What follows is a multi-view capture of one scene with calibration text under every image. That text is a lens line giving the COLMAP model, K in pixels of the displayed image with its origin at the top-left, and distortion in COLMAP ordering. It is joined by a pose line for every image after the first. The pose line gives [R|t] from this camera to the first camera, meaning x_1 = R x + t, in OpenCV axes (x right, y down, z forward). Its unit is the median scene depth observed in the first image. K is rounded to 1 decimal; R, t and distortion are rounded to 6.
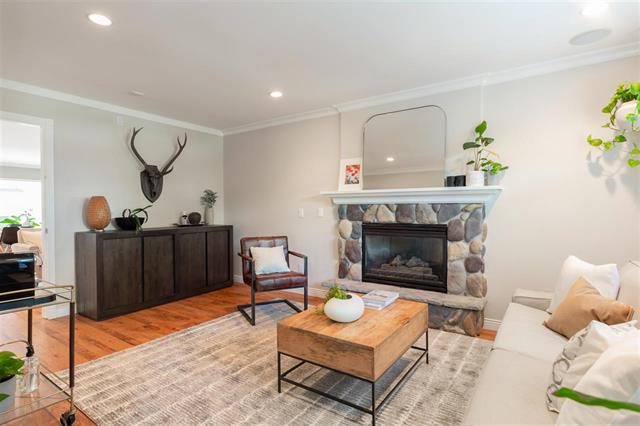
lens RADIAL K [[331.2, 0, 318.1], [0, 331.2, 211.9], [0, 0, 1]] dist [-0.000455, 0.000443]
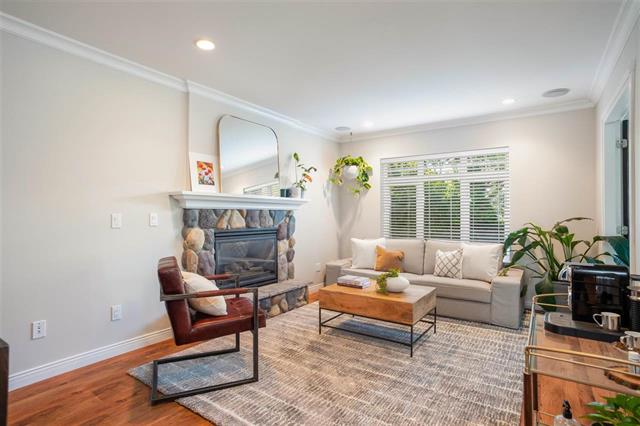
lens RADIAL K [[331.2, 0, 318.1], [0, 331.2, 211.9], [0, 0, 1]] dist [-0.000455, 0.000443]
pose [[0.025490, 0.010716, 0.999618, -0.763656], [0.008973, 0.999900, -0.010948, -0.003688], [-0.999635, 0.009248, 0.025391, 0.727811]]
